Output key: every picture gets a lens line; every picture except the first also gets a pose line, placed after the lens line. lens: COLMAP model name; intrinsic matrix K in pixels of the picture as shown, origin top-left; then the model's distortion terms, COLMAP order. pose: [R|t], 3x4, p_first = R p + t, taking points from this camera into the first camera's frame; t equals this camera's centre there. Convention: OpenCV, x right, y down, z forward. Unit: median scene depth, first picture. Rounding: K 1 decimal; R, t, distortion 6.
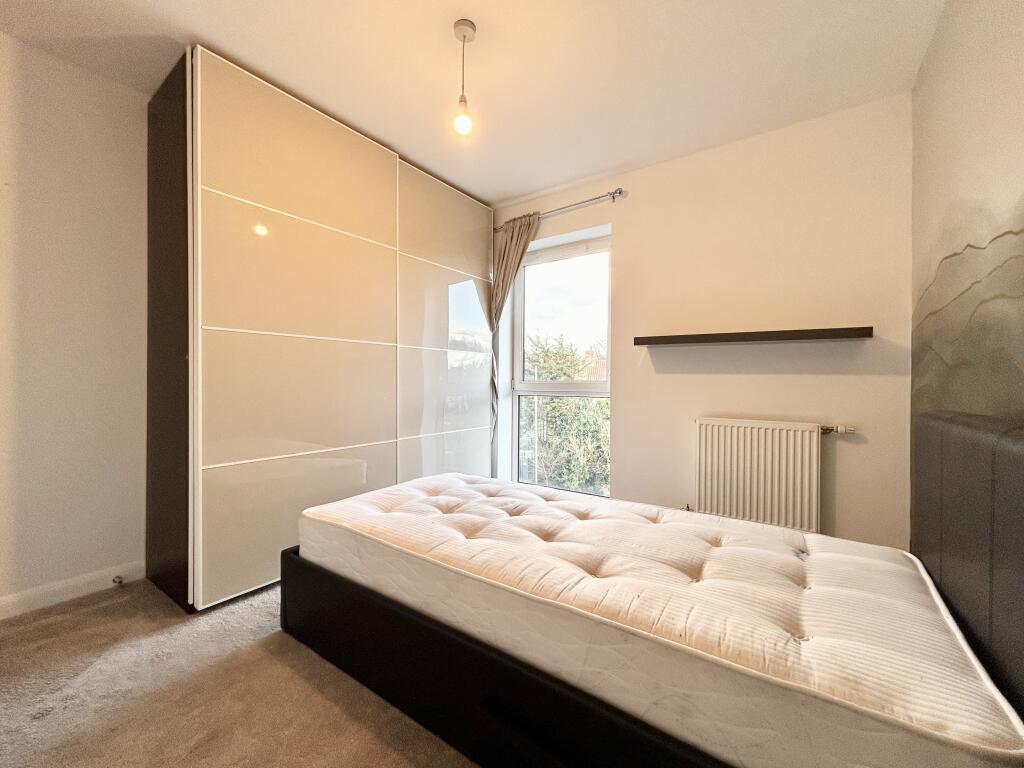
lens RADIAL K [[410.7, 0, 510.7], [0, 410.7, 385.6], [0, 0, 1]] dist [-0.001880, 0.001330]
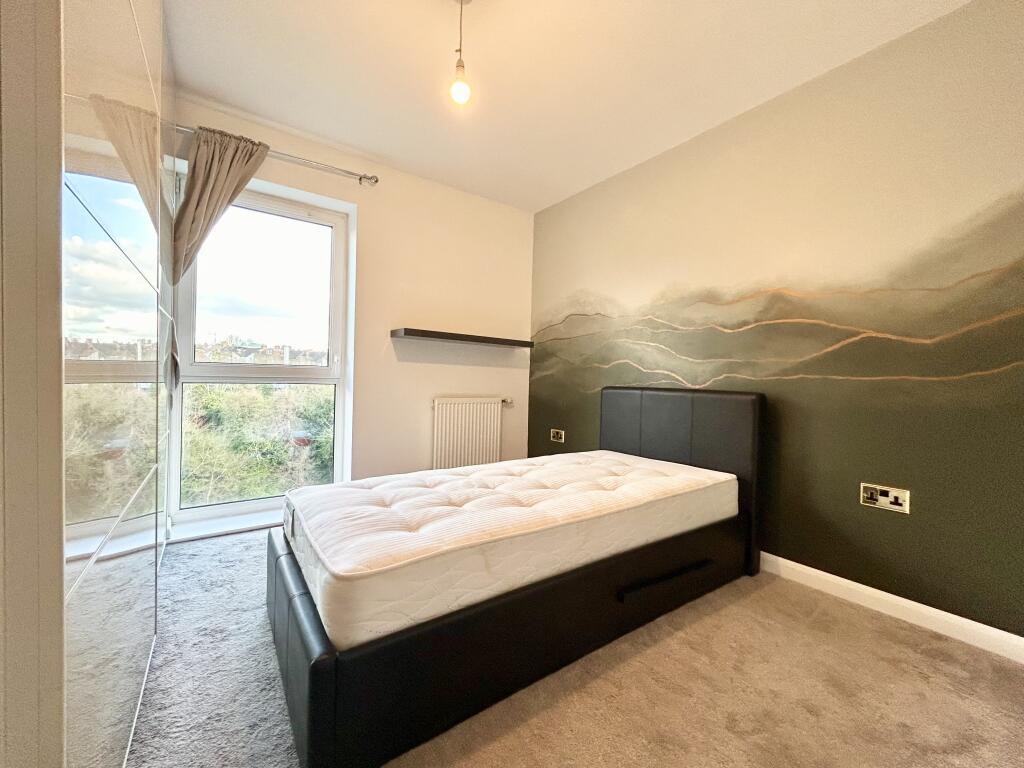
lens RADIAL K [[410.7, 0, 510.0], [0, 410.7, 382.9], [0, 0, 1]] dist [-0.001880, 0.001330]
pose [[0.327108, -0.009554, 0.944939, -0.610503], [-0.017501, 0.999716, 0.016167, 0.005972], [-0.944825, -0.021826, 0.326848, 0.356235]]
